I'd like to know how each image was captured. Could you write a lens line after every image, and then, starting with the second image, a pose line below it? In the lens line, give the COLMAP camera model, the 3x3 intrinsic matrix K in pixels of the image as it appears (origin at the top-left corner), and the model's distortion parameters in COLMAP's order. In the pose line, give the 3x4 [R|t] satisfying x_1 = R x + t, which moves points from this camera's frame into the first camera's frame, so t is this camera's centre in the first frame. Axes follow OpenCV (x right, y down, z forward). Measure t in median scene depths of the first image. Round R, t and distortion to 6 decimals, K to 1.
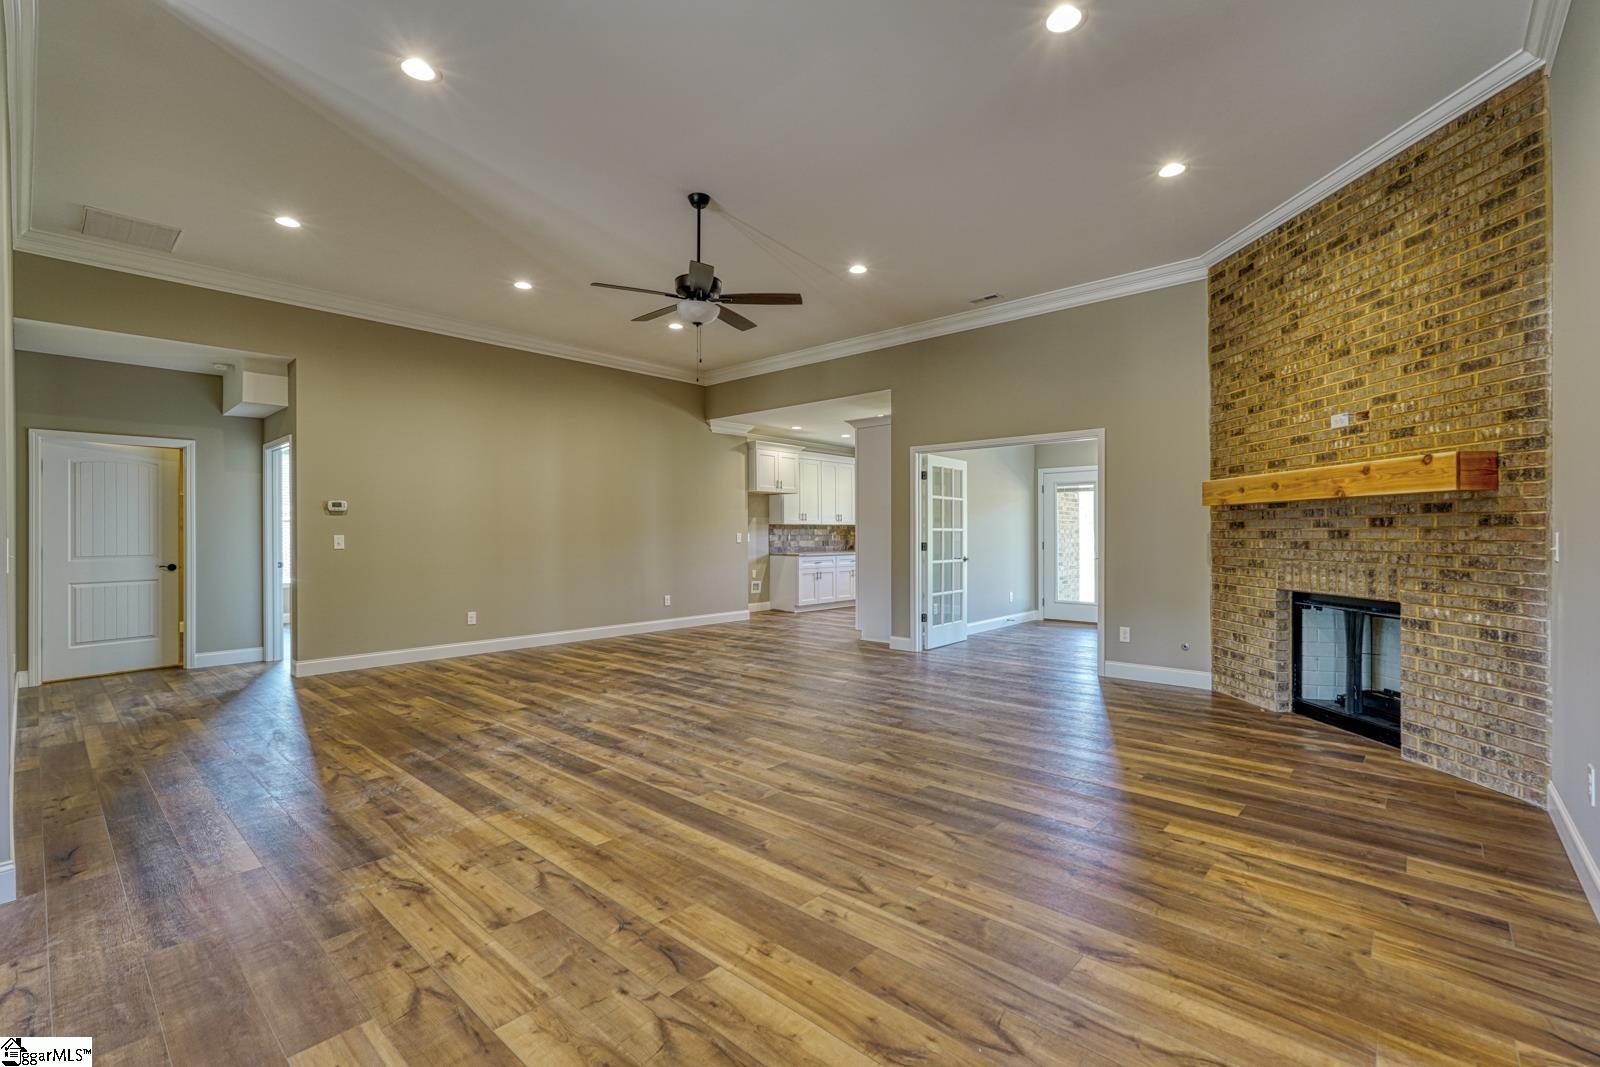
lens RADIAL K [[700.9, 0, 802.8], [0, 700.9, 536.1], [0, 0, 1]] dist [-0.008728, 0.003083]
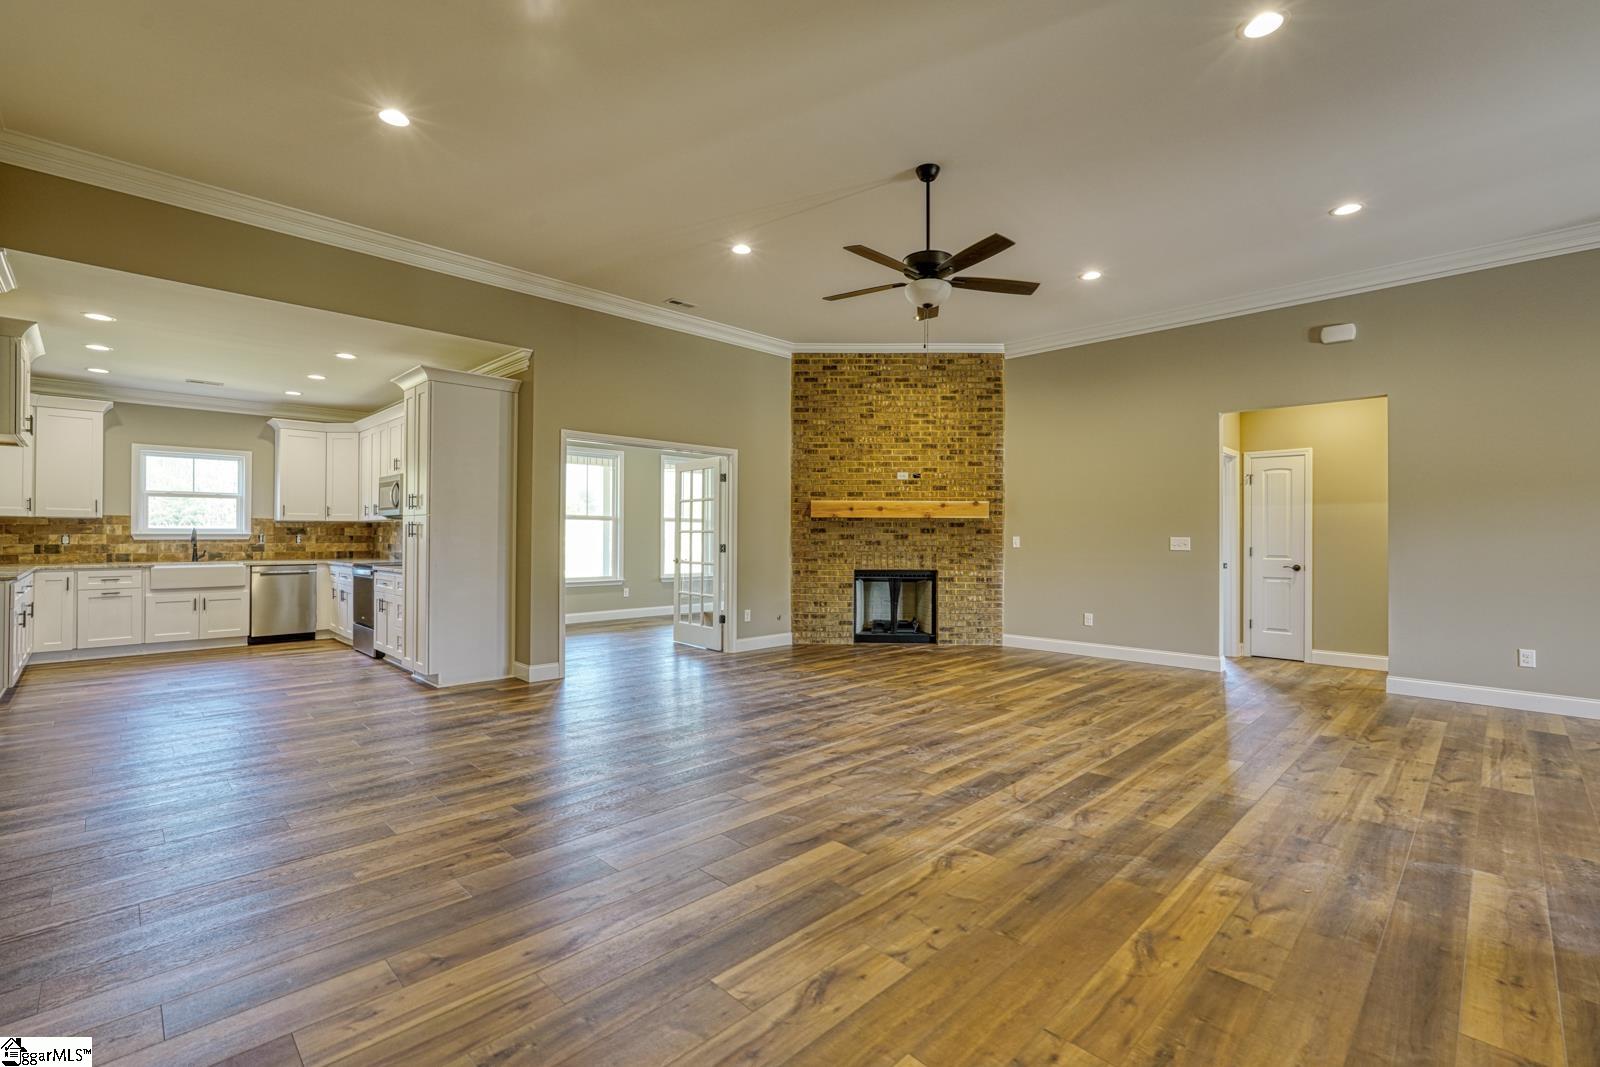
lens RADIAL K [[700.9, 0, 800.8], [0, 700.9, 533.0], [0, 0, 1]] dist [-0.008728, 0.003083]
pose [[0.058451, 0.007475, 0.998262, -1.218200], [-0.000920, 0.999972, -0.007434, 0.001501], [-0.998290, -0.000484, 0.058456, 1.268266]]
